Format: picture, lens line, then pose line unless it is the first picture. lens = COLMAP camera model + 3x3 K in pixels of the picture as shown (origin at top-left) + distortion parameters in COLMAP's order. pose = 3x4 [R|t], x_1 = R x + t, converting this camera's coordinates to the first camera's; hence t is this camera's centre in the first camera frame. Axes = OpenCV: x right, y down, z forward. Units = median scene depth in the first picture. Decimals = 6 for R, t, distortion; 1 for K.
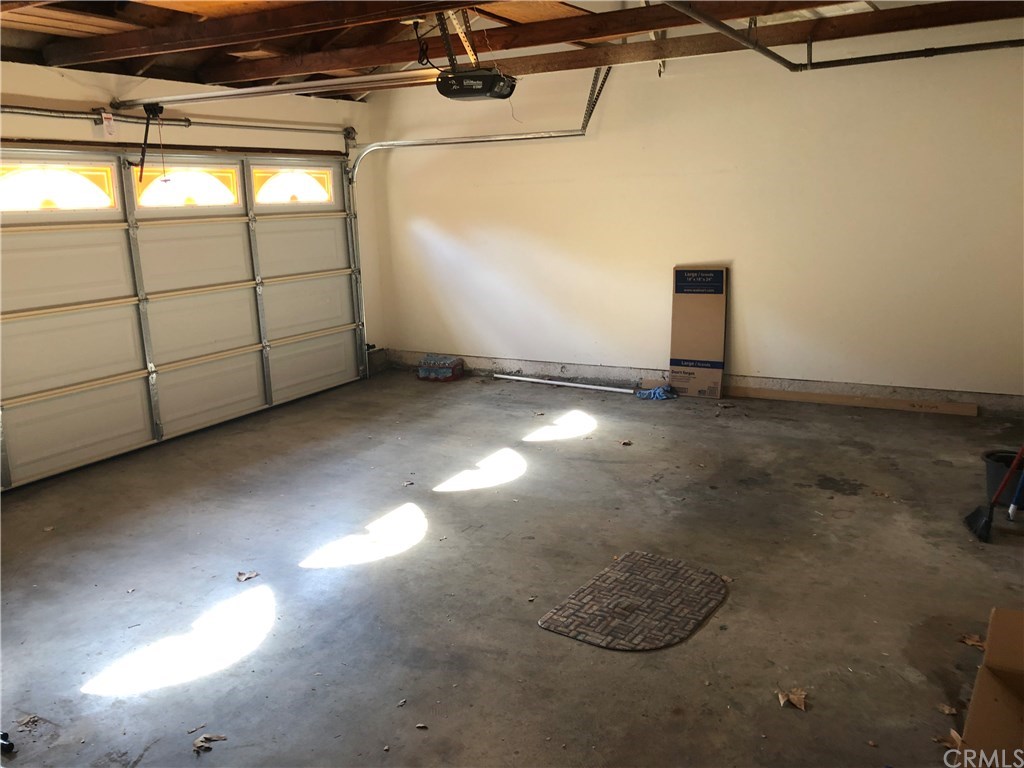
lens RADIAL K [[842.6, 0, 512.0], [0, 842.6, 384.0], [0, 0, 1]] dist [0.072882, -0.094500]
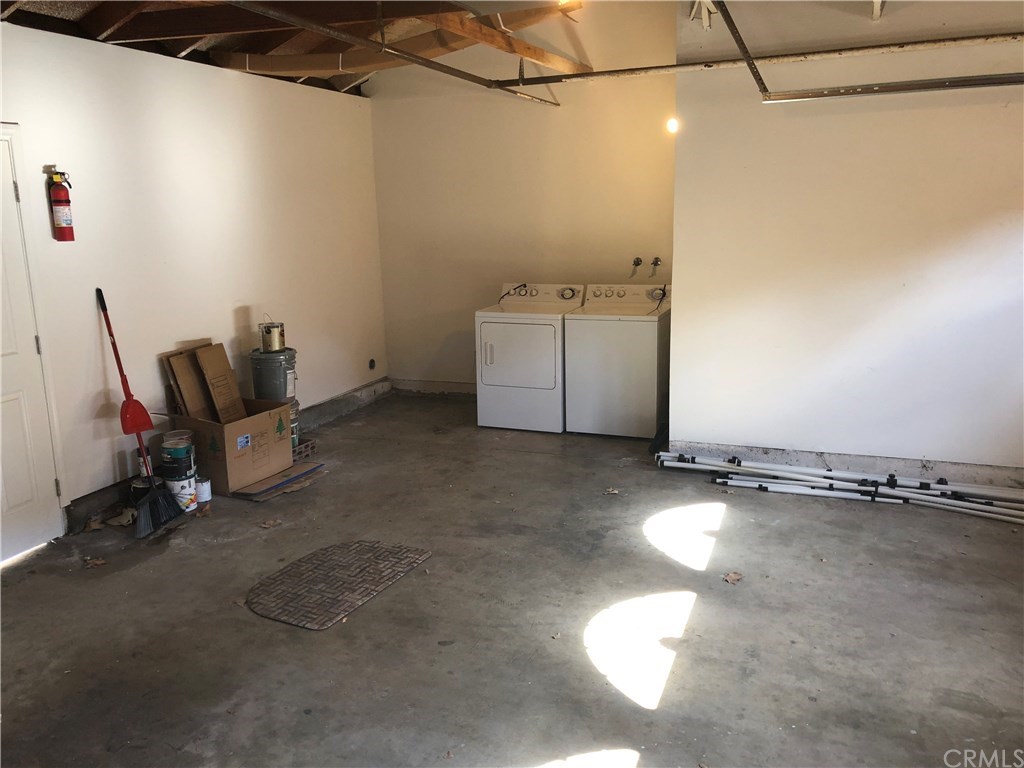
lens RADIAL K [[842.6, 0, 512.0], [0, 842.6, 384.0], [0, 0, 1]] dist [0.072882, -0.094500]
pose [[-0.989409, 0.083025, -0.119066, 0.035521], [0.024687, 0.904571, 0.425608, -0.395227], [0.143040, 0.418161, -0.897040, 1.748545]]
